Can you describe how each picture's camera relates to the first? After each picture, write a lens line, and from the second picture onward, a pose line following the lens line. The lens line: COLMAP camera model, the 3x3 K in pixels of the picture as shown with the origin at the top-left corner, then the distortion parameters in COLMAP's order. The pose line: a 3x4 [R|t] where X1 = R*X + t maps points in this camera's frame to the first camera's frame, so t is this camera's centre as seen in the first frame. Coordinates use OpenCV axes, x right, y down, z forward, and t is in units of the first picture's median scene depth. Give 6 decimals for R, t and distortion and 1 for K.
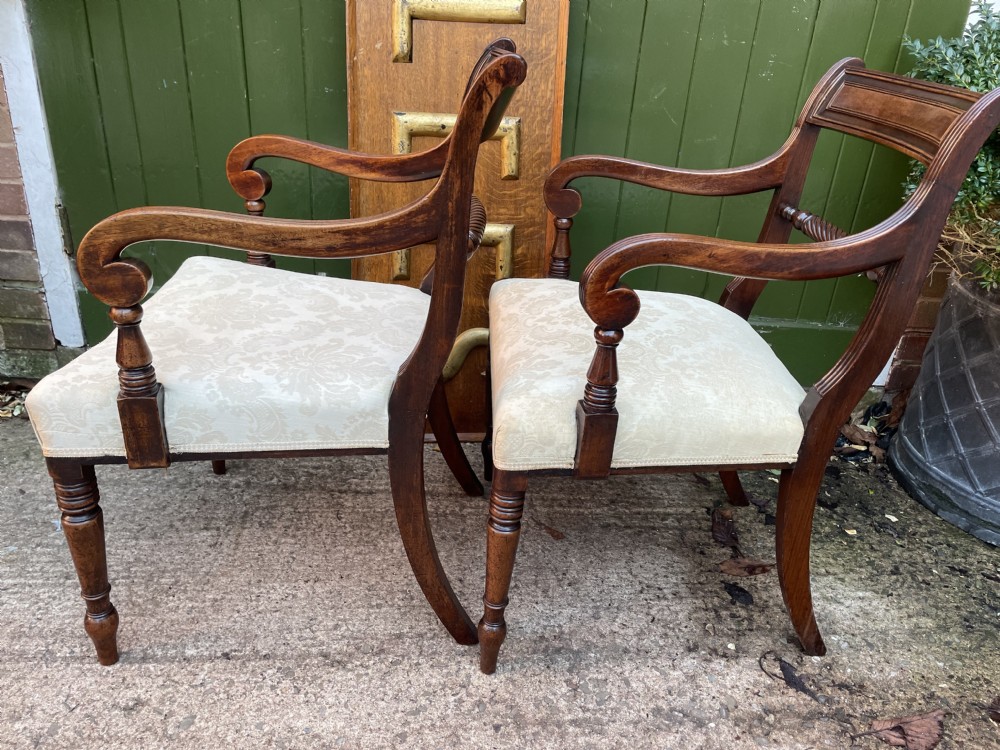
lens RADIAL K [[768.4, 0, 507.7], [0, 768.4, 368.4], [0, 0, 1]] dist [0.076873, -0.113519]
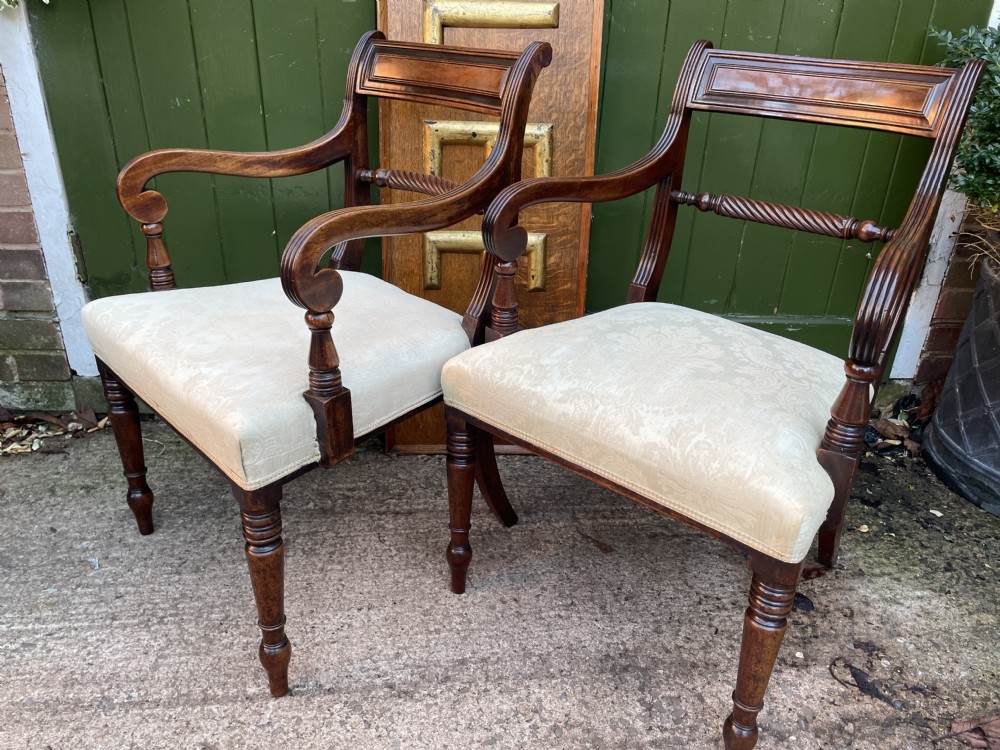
lens RADIAL K [[768.4, 0, 499.4], [0, 768.4, 376.3], [0, 0, 1]] dist [0.076873, -0.113519]
pose [[0.998834, -0.044737, 0.018166, -0.084442], [0.044553, 0.998953, 0.010399, -0.019692], [-0.018612, -0.009577, 0.999781, 0.023418]]
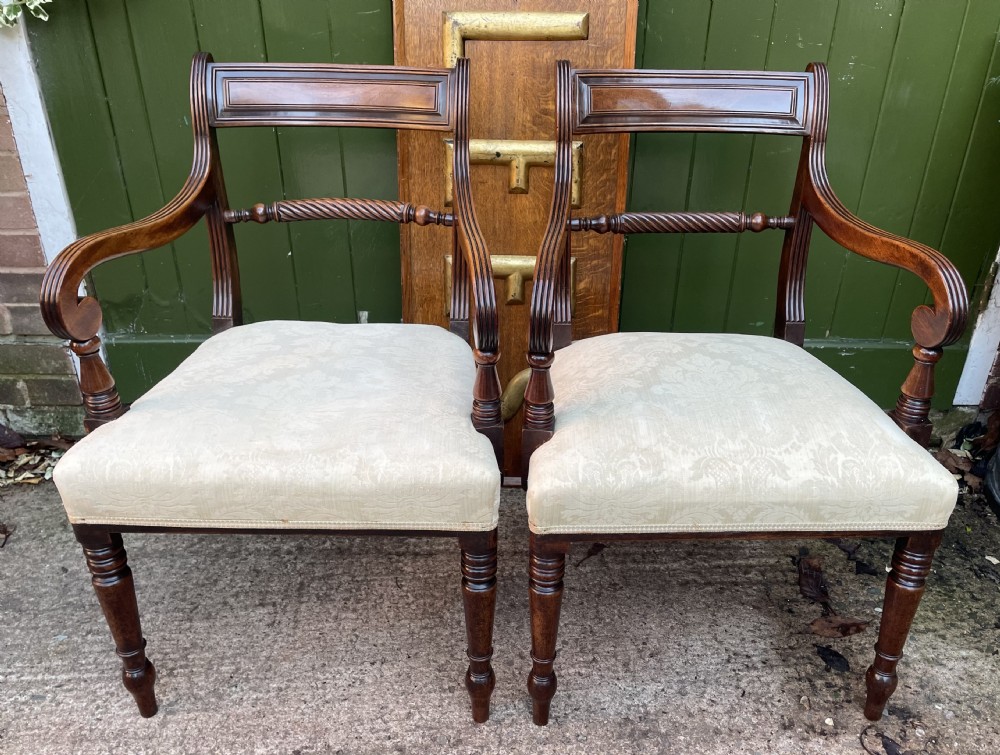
lens RADIAL K [[833.3, 0, 526.6], [0, 833.3, 383.9], [0, 0, 1]] dist [0.073607, -0.110050]
pose [[0.998987, -0.039782, -0.021043, -0.035471], [0.040846, 0.997768, 0.052824, -0.106446], [0.018895, -0.053630, 0.998382, -0.001079]]
